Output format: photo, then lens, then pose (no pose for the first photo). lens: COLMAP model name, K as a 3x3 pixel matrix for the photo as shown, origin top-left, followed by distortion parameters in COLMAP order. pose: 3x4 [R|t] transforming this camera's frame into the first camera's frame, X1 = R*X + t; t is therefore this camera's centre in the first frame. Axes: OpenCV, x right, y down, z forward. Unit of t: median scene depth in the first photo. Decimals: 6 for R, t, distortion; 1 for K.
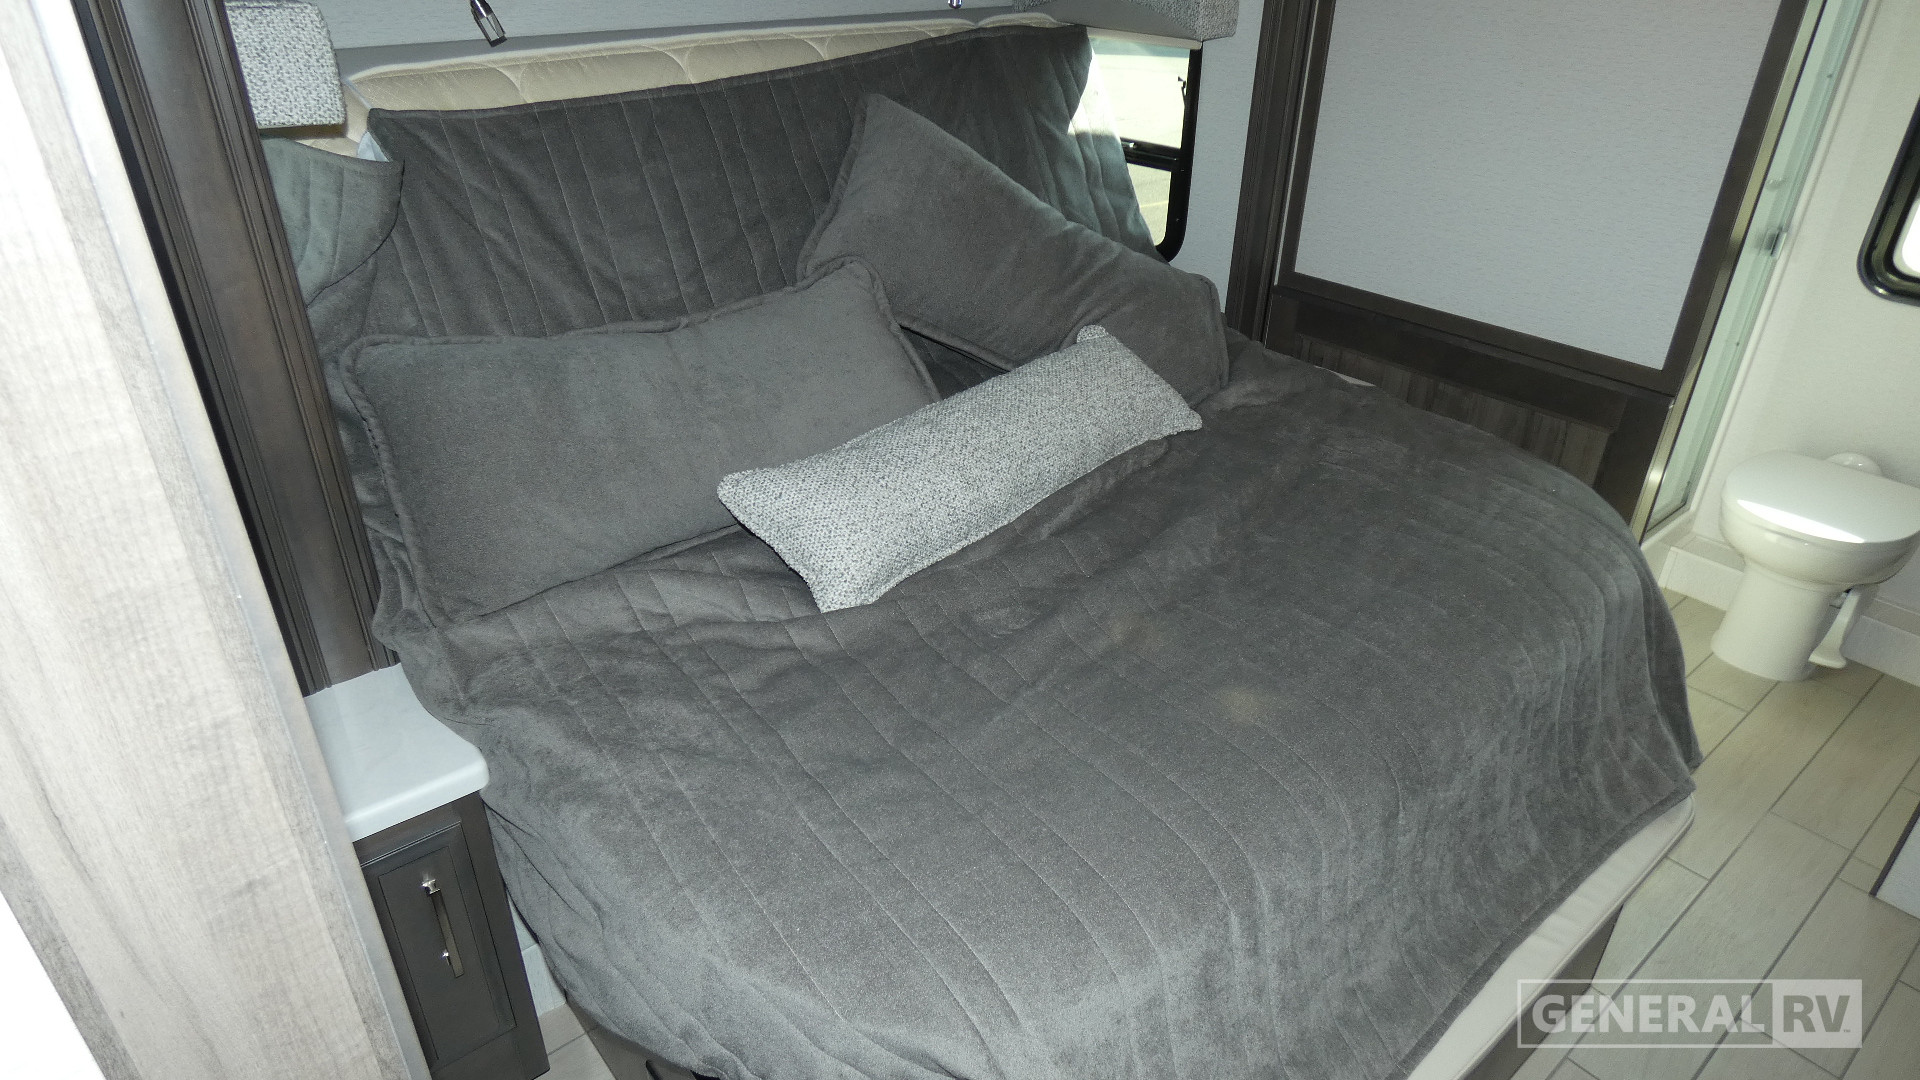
lens RADIAL K [[1156.4, 0, 962.9], [0, 1156.4, 534.8], [0, 0, 1]] dist [-0.008749, -0.002774]
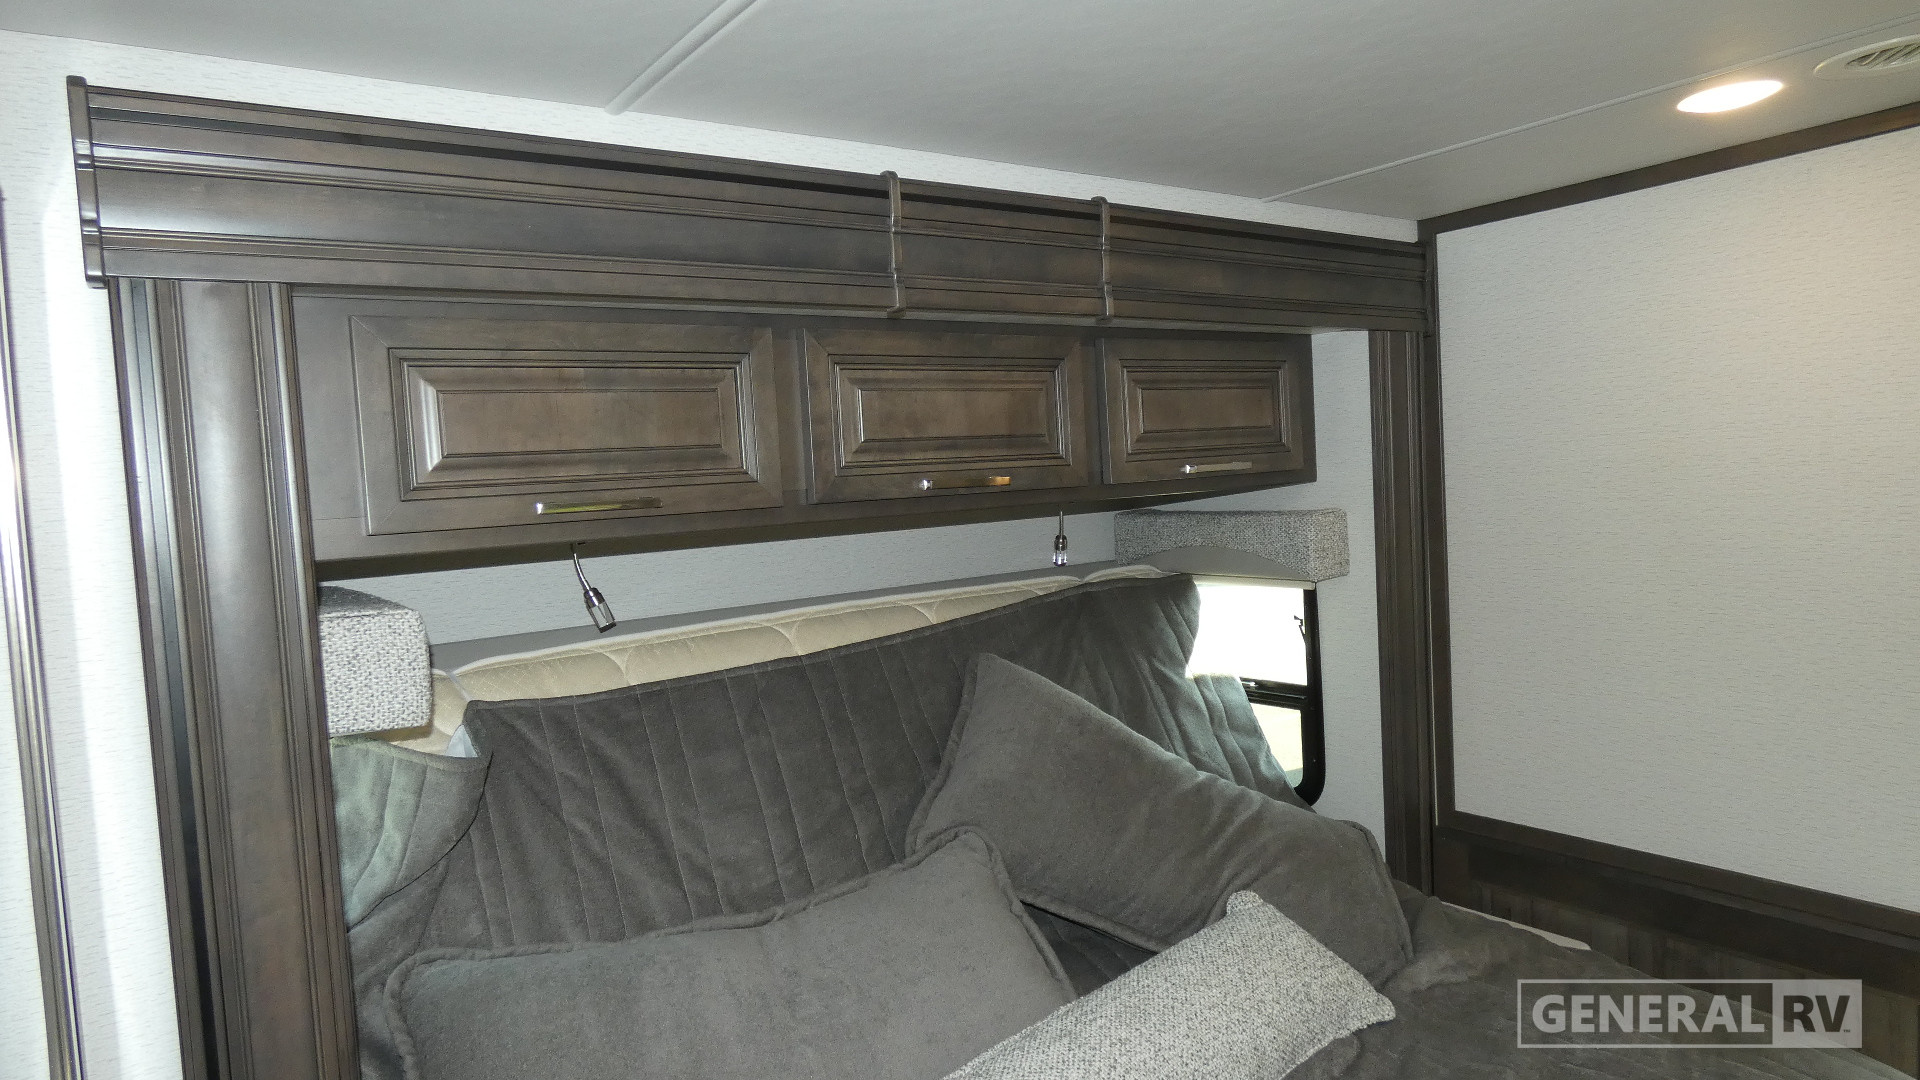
lens RADIAL K [[1156.4, 0, 962.9], [0, 1156.4, 534.8], [0, 0, 1]] dist [-0.008749, -0.002774]
pose [[0.994878, -0.064011, -0.078236, -0.013334], [0.023683, 0.900019, -0.435206, -0.053071], [0.098272, 0.431124, 0.896925, 0.090930]]
